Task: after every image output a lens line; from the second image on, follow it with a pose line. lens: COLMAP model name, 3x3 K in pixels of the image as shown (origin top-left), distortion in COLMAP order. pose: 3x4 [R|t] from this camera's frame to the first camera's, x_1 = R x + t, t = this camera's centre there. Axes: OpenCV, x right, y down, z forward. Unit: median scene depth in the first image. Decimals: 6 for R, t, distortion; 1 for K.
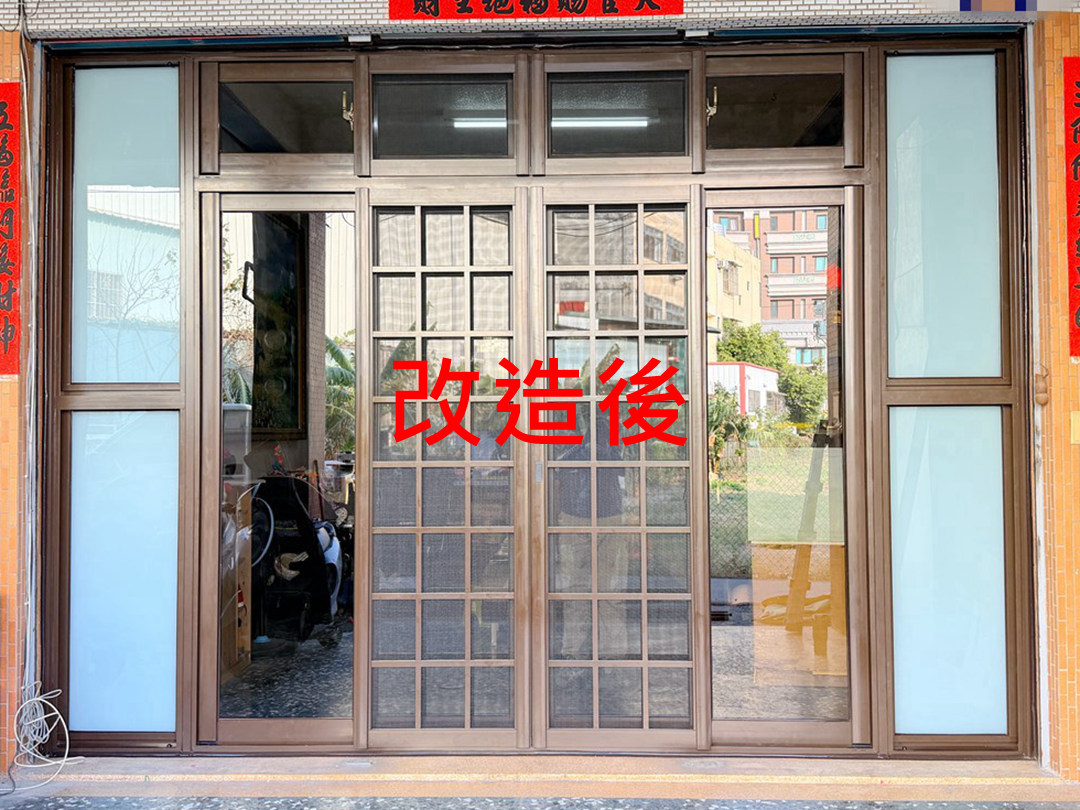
lens RADIAL K [[1038.8, 0, 540.8], [0, 1038.8, 404.5], [0, 0, 1]] dist [0.000495, 0.000000]
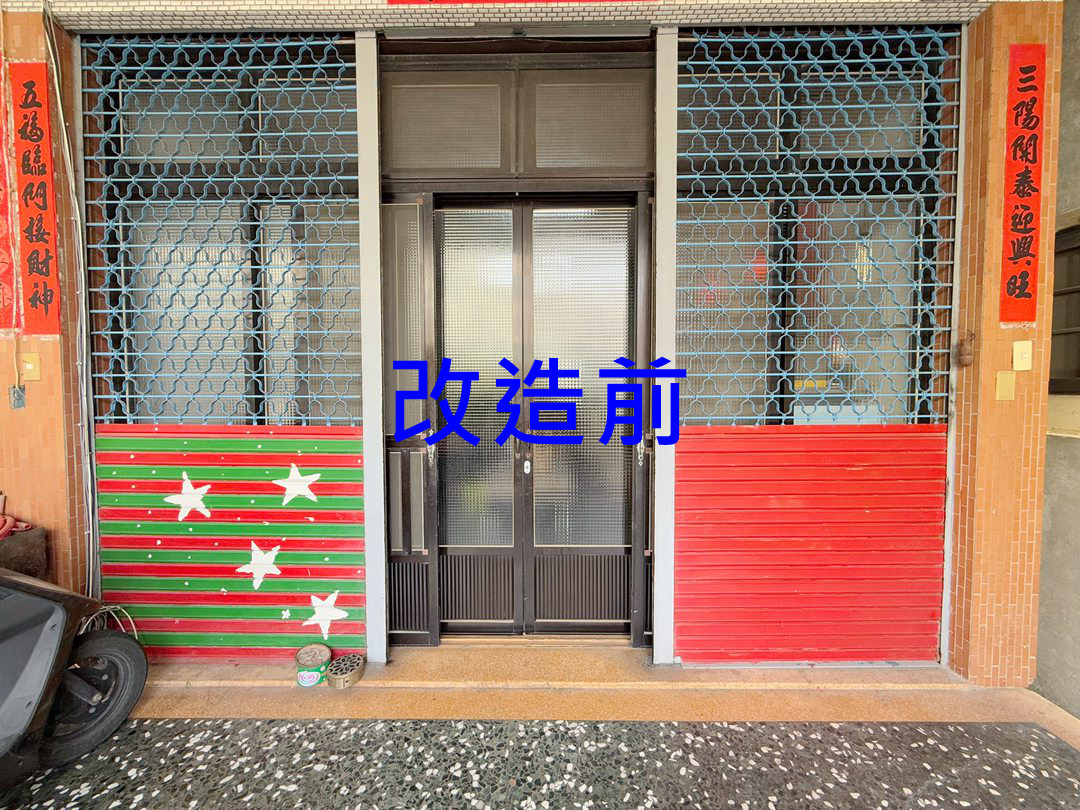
lens RADIAL K [[432.6, 0, 539.1], [0, 432.6, 402.8], [0, 0, 1]] dist [-0.002489, -0.000328]
pose [[0.999332, 0.002075, 0.036483, -0.004603], [-0.004396, 0.997963, 0.063648, 0.013161], [-0.036276, -0.063766, 0.997305, 0.538075]]
